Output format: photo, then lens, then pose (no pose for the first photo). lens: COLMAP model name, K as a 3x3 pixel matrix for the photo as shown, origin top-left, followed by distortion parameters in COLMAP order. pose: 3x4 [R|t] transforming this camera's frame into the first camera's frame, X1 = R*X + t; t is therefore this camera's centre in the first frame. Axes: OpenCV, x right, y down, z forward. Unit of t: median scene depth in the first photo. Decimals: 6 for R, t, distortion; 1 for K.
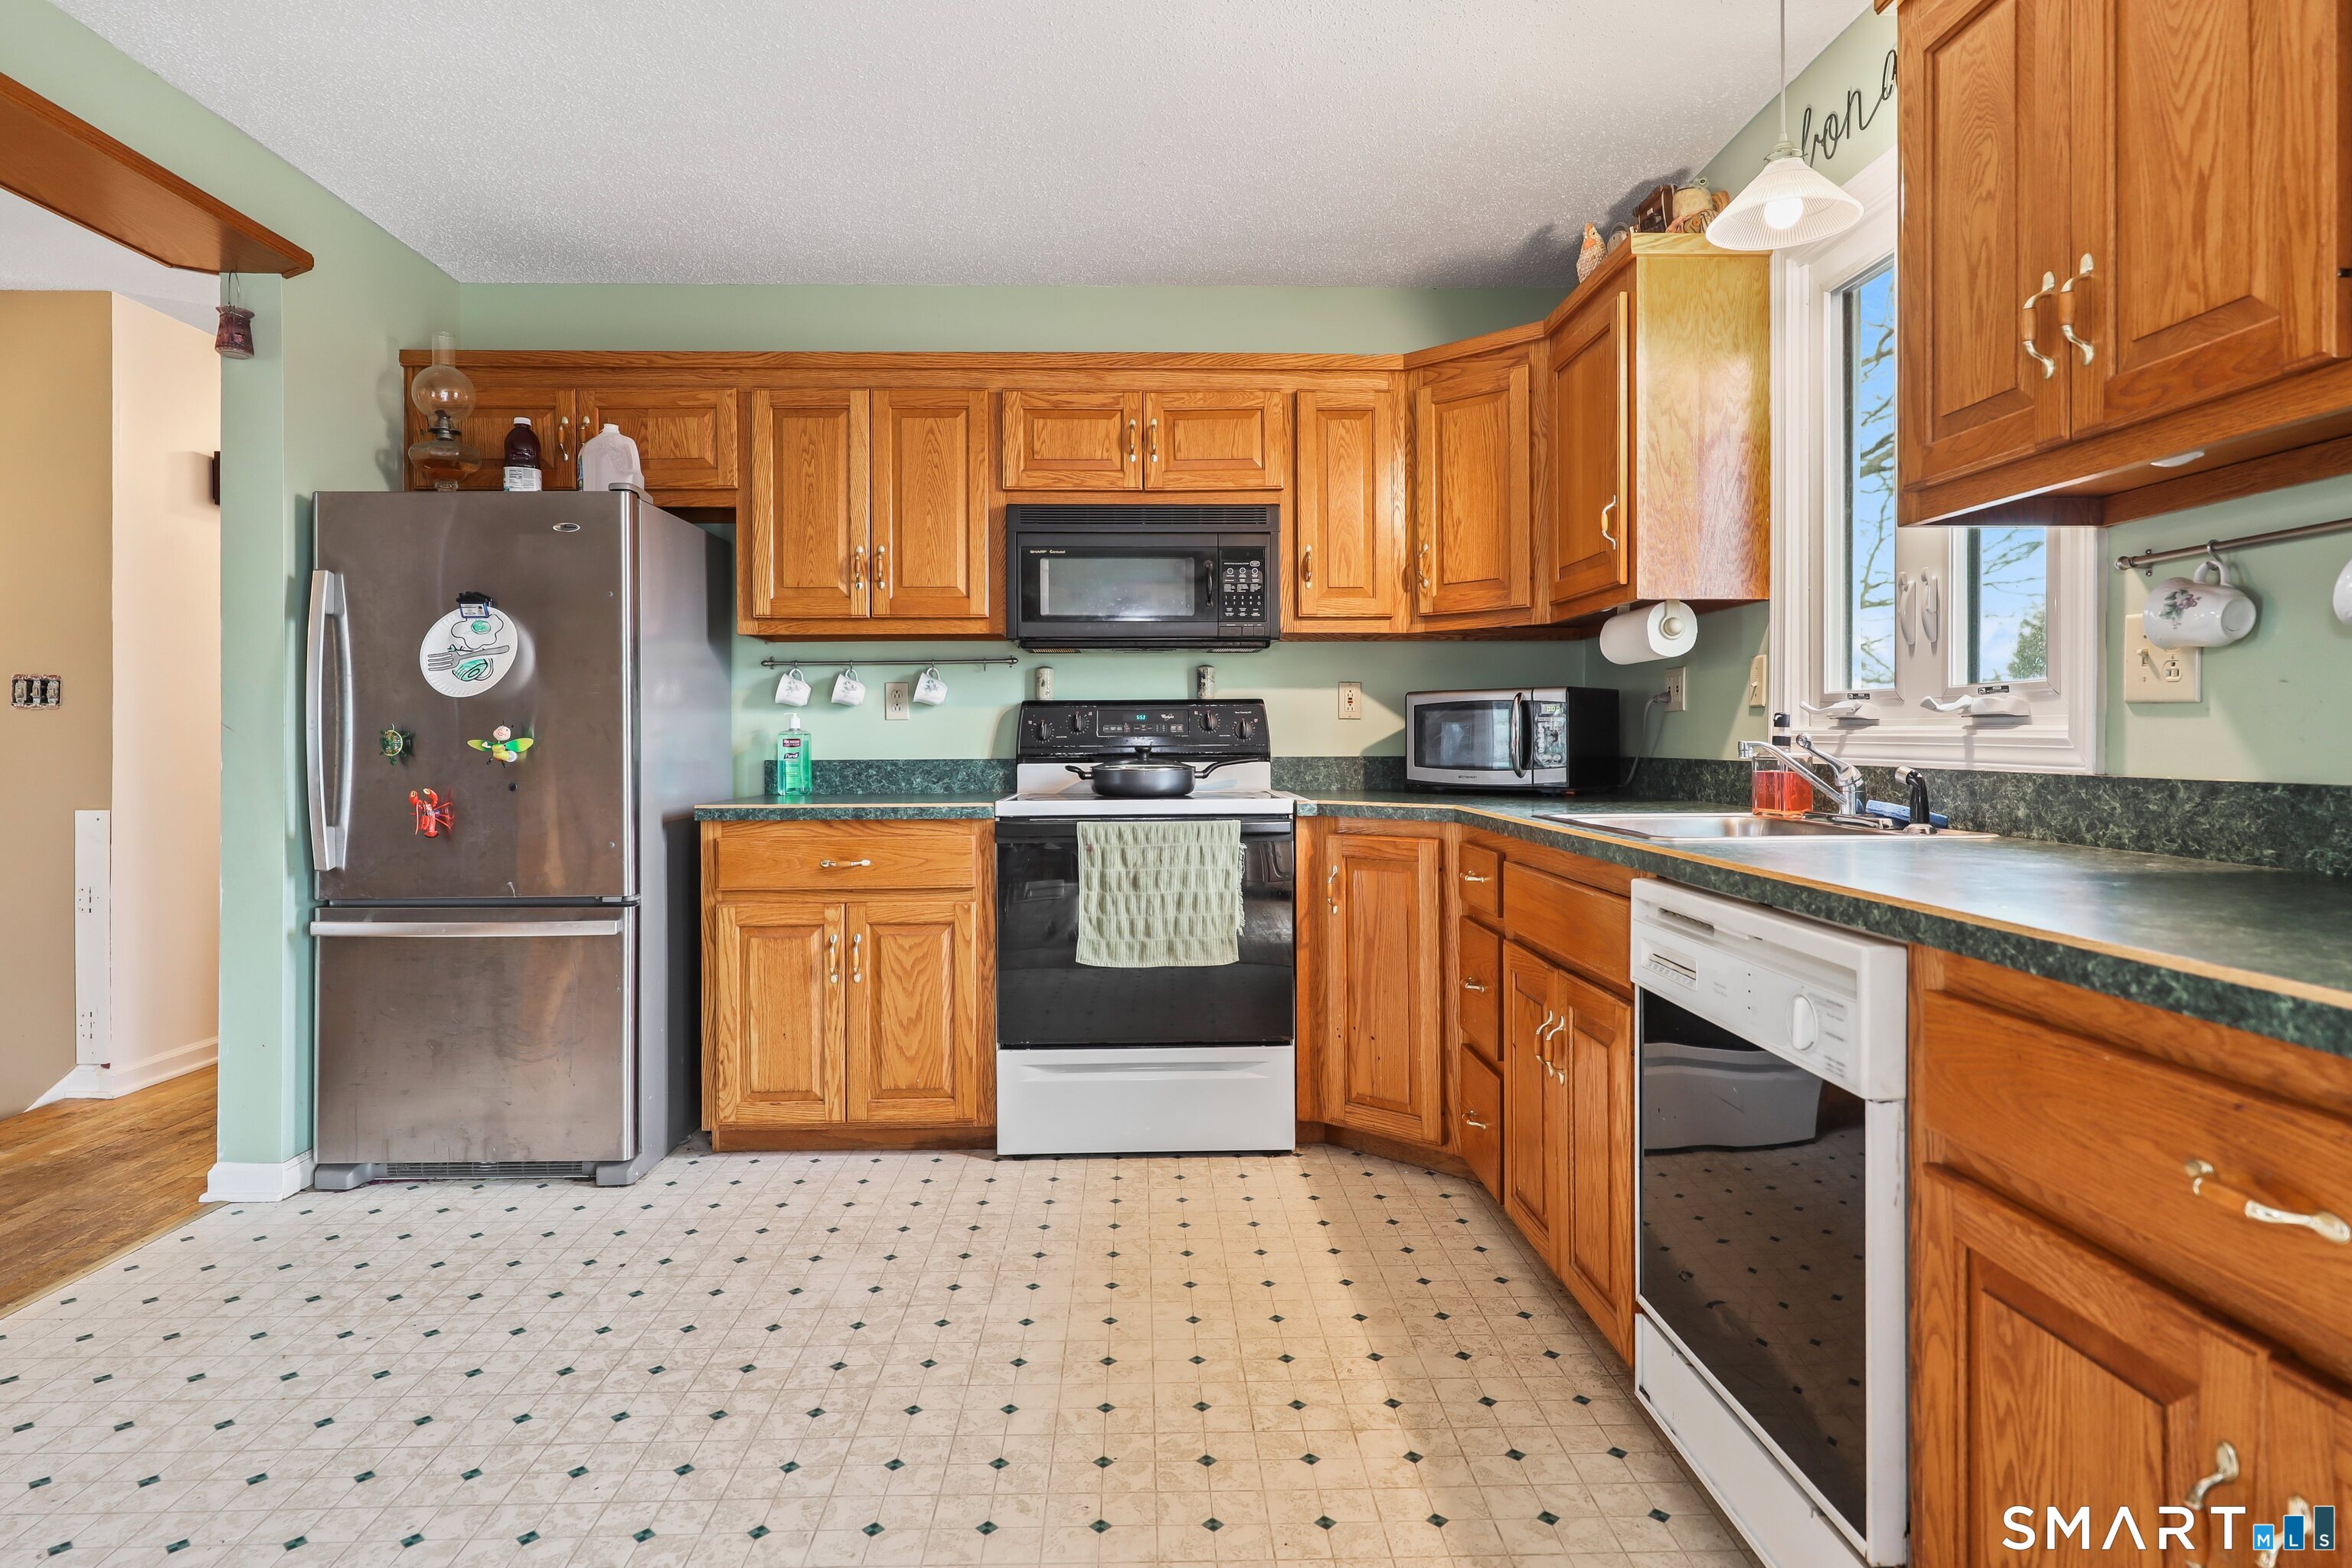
lens RADIAL K [[1272.3, 0, 1173.5], [0, 1272.3, 742.9], [0, 0, 1]] dist [0.002737, -0.000301]
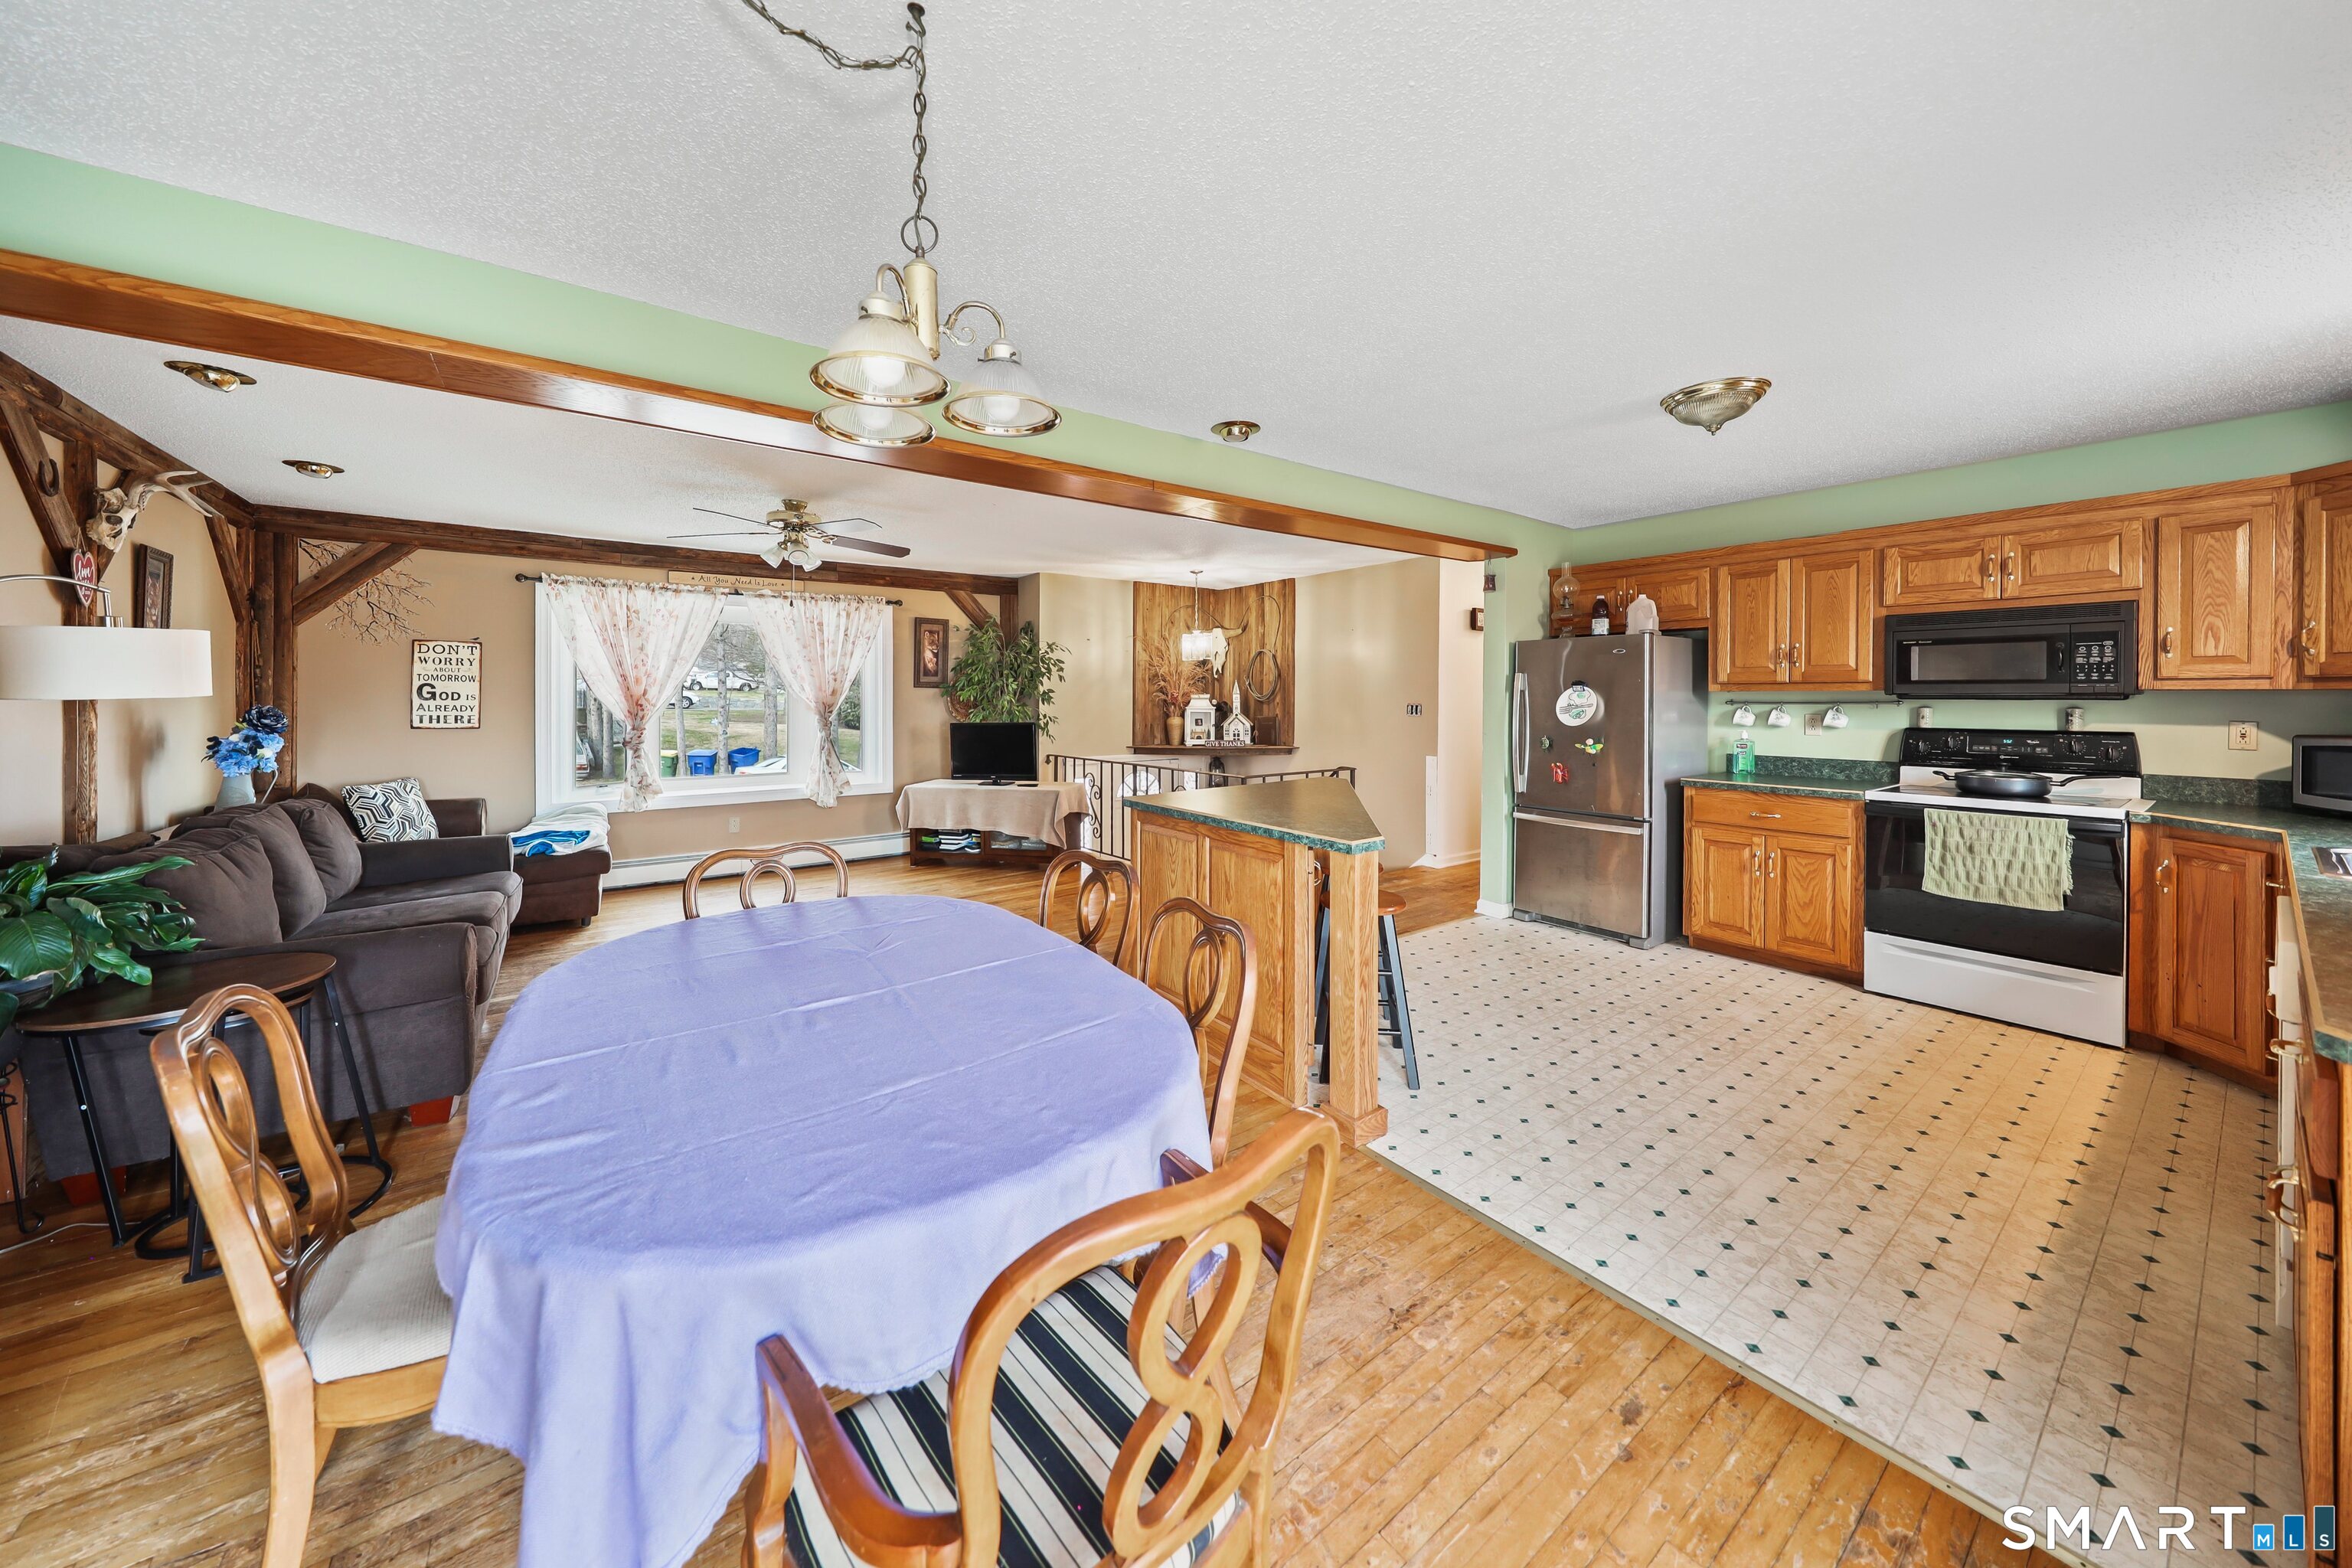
lens RADIAL K [[808.4, 0, 1170.9], [0, 808.4, 704.4], [0, 0, 1]] dist [0.000623, 0.000172]
pose [[0.569645, 0.013387, -0.821782, 0.235329], [-0.005939, 0.999908, 0.012172, -0.083140], [0.821870, -0.002053, 0.569672, -0.442238]]
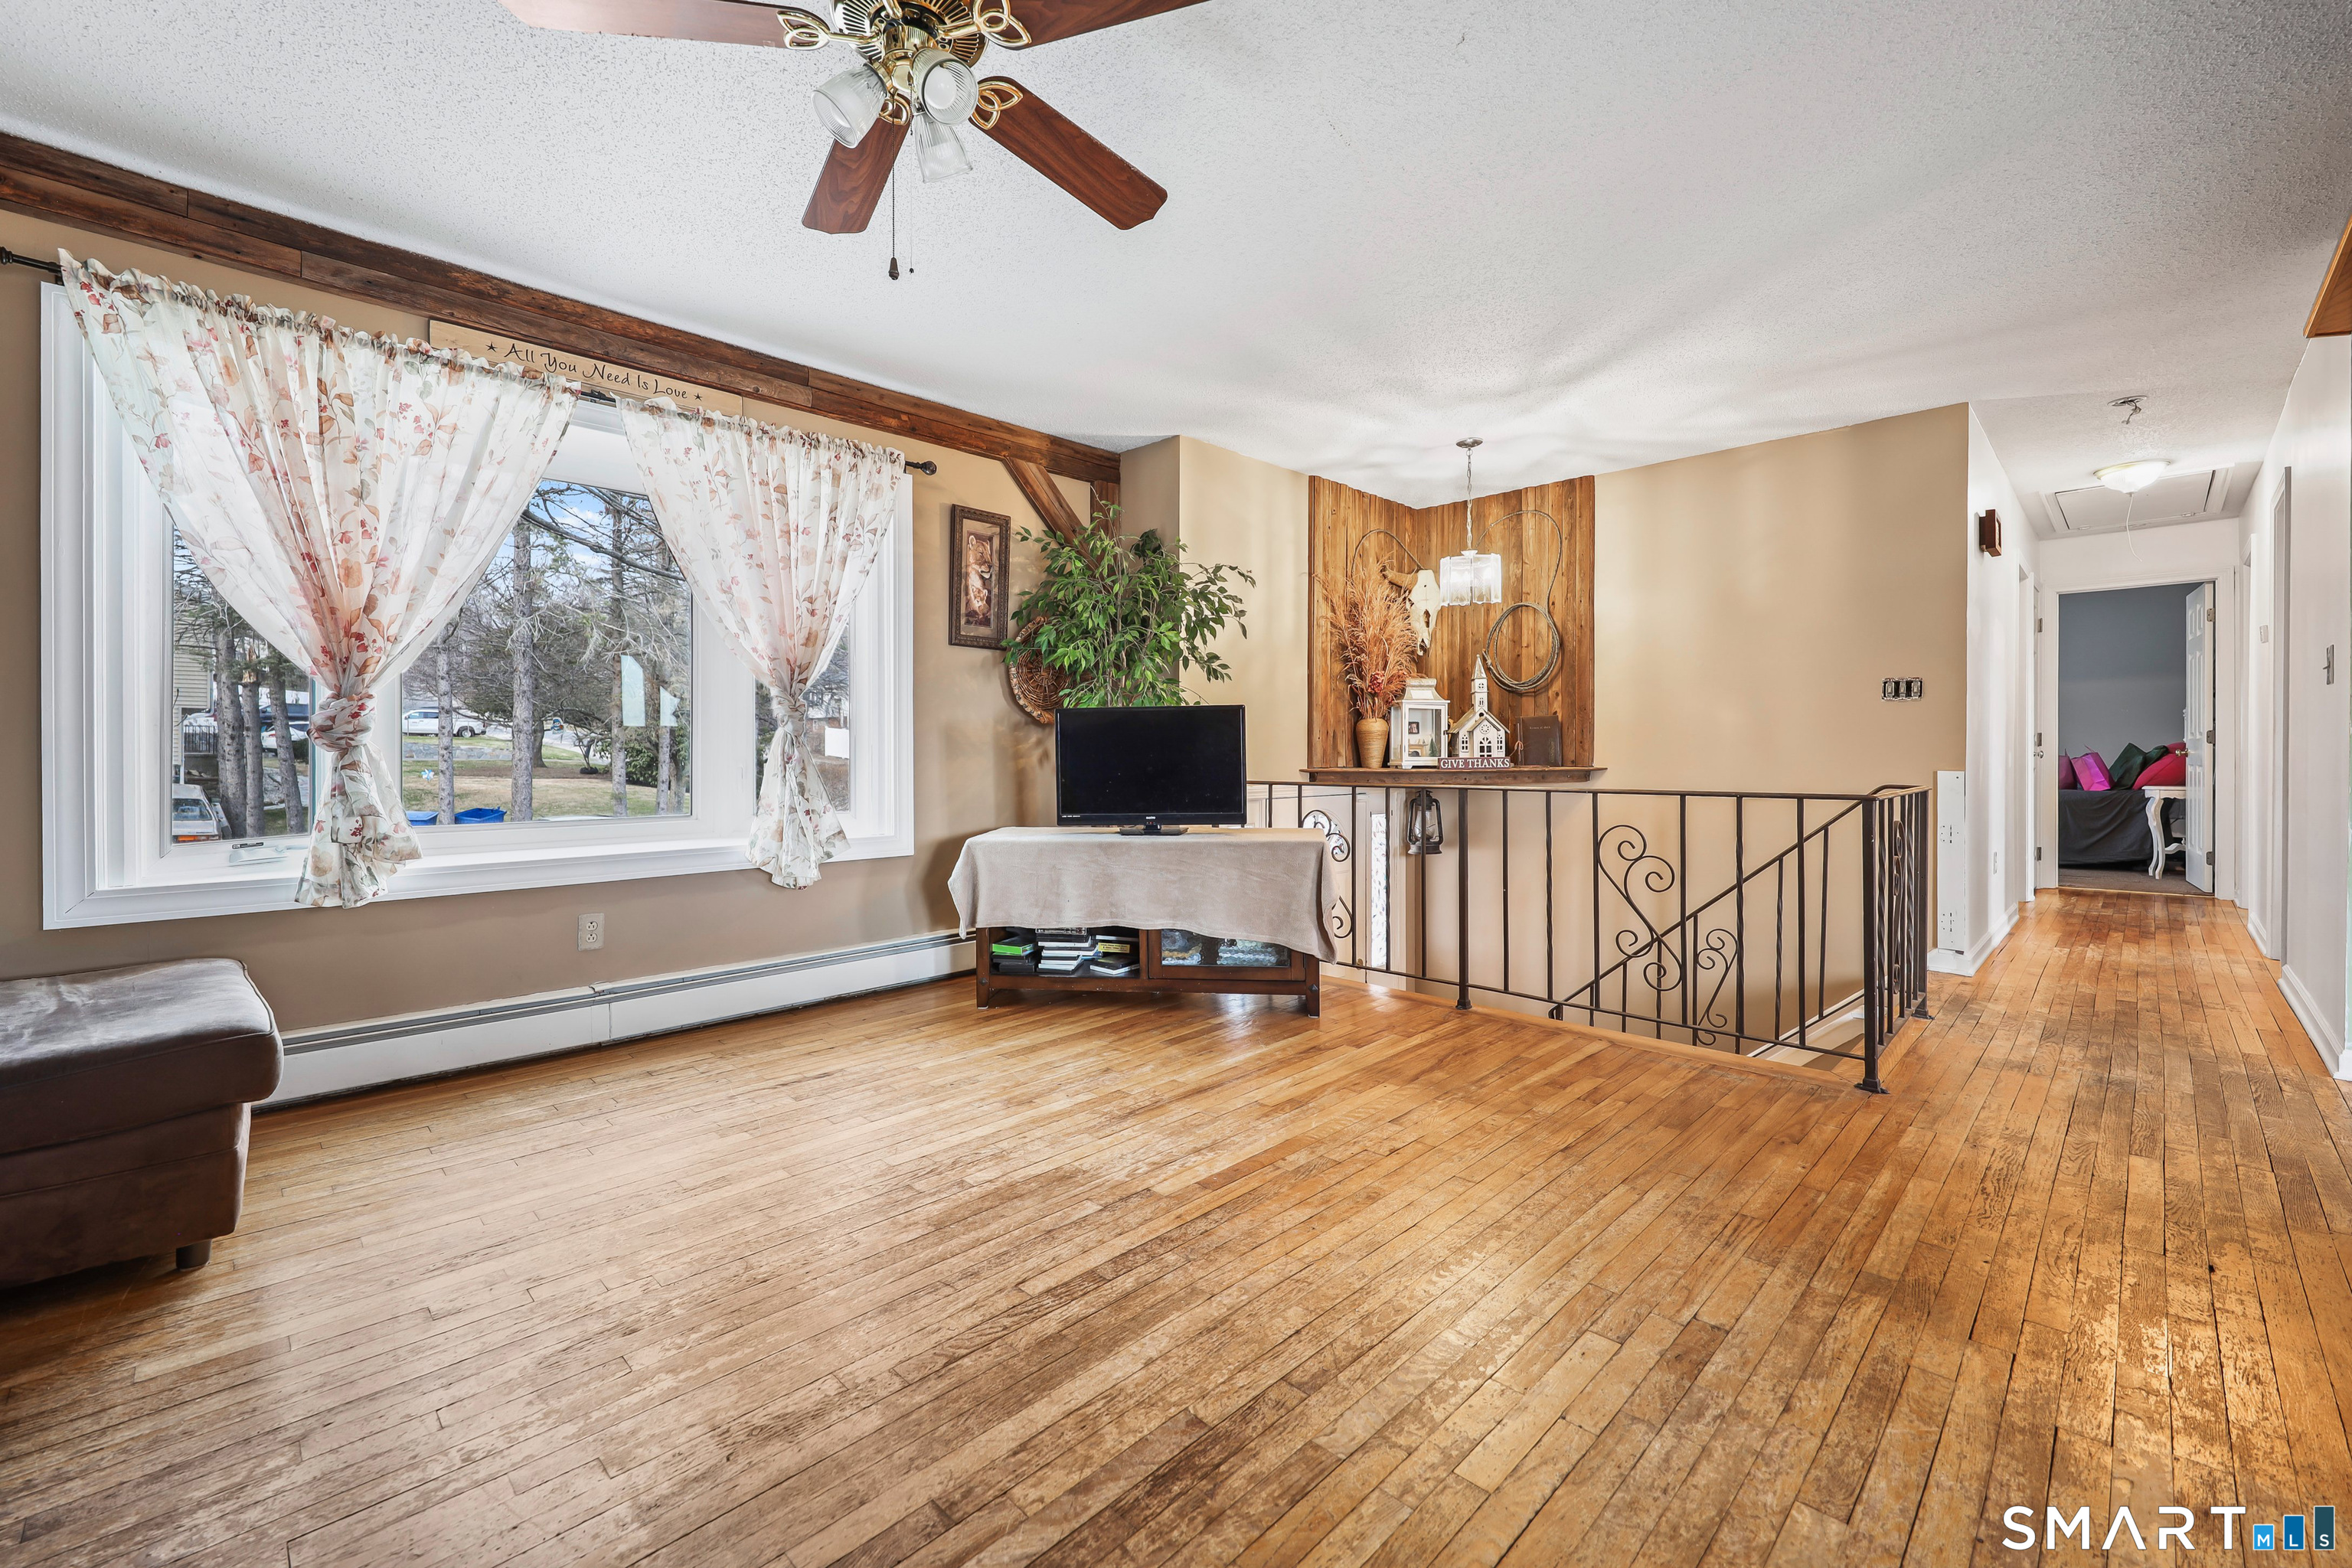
lens RADIAL K [[974.5, 0, 1166.4], [0, 974.5, 755.8], [0, 0, 1]] dist [0.002533, 0.000158]
pose [[0.683363, 0.009033, -0.730023, -0.781485], [-0.005963, 0.999959, 0.006792, 0.039552], [0.730054, -0.000288, 0.683389, -0.454083]]
